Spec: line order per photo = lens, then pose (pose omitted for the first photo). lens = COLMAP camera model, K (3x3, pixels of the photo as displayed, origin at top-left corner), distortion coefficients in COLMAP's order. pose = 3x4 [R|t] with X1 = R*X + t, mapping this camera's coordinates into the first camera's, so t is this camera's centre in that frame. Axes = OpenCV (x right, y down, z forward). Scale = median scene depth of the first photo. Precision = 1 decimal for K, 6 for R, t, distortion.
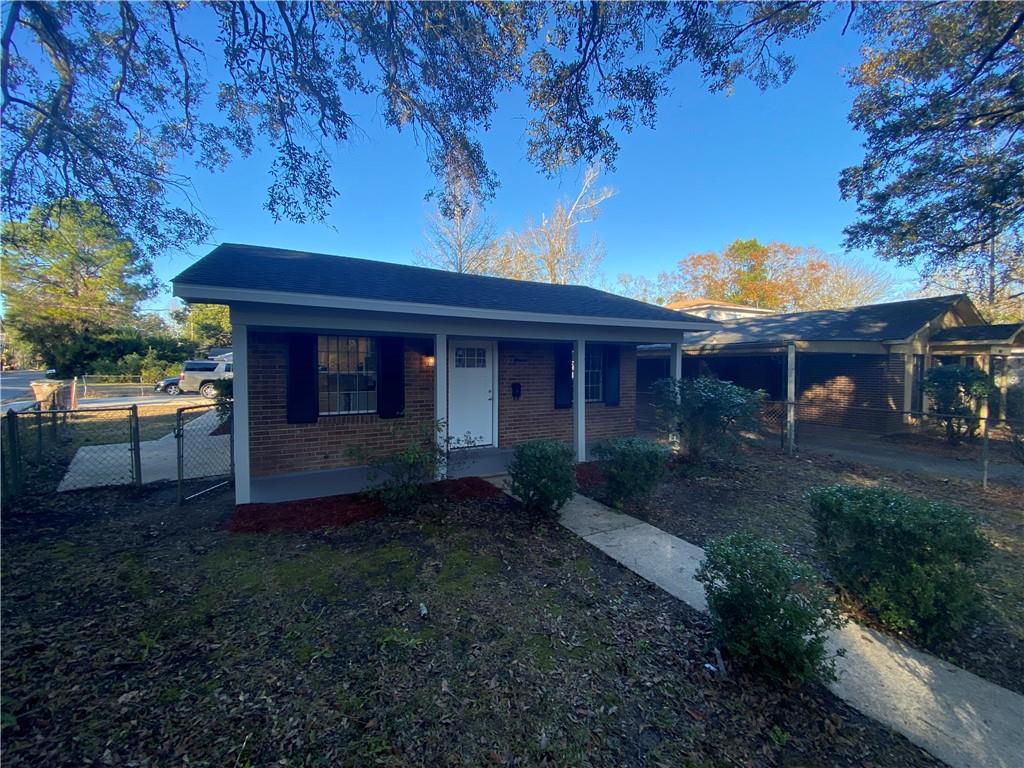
lens RADIAL K [[421.7, 0, 507.4], [0, 421.7, 387.7], [0, 0, 1]] dist [0.001415, -0.006615]
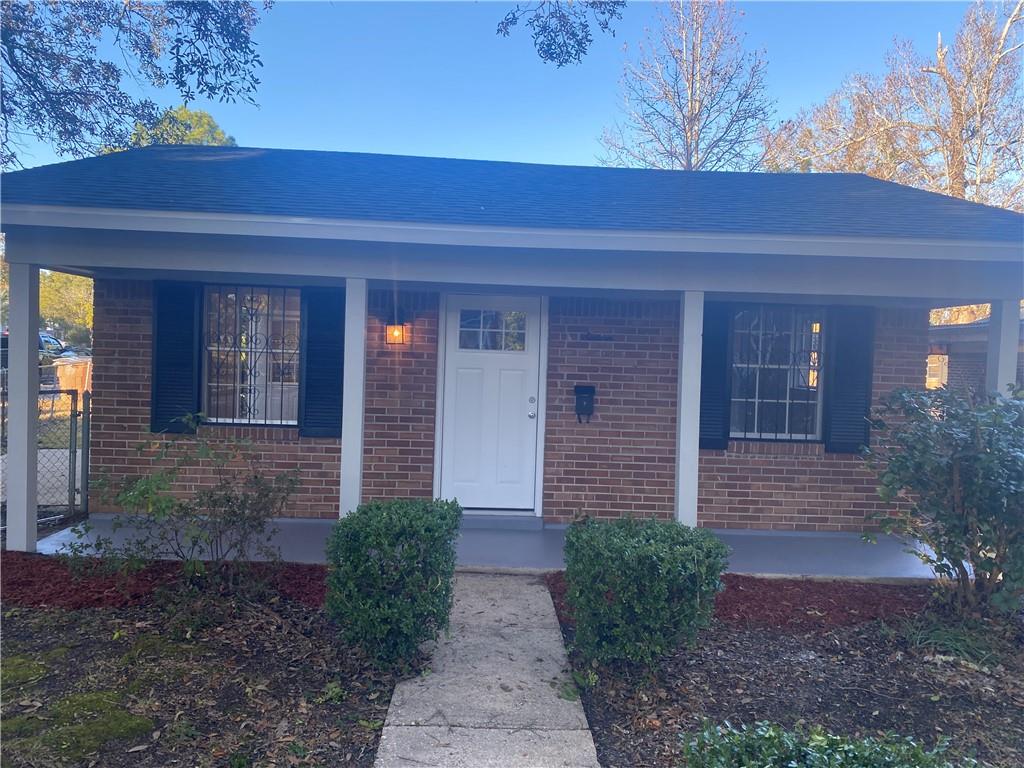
lens RADIAL K [[803.1, 0, 518.2], [0, 803.1, 382.1], [0, 0, 1]] dist [-0.027376, 0.035932]
pose [[0.897511, 0.042866, -0.438904, 0.394873], [-0.053691, 0.998482, -0.012274, 0.000116], [0.437712, 0.034581, 0.898450, 0.182258]]
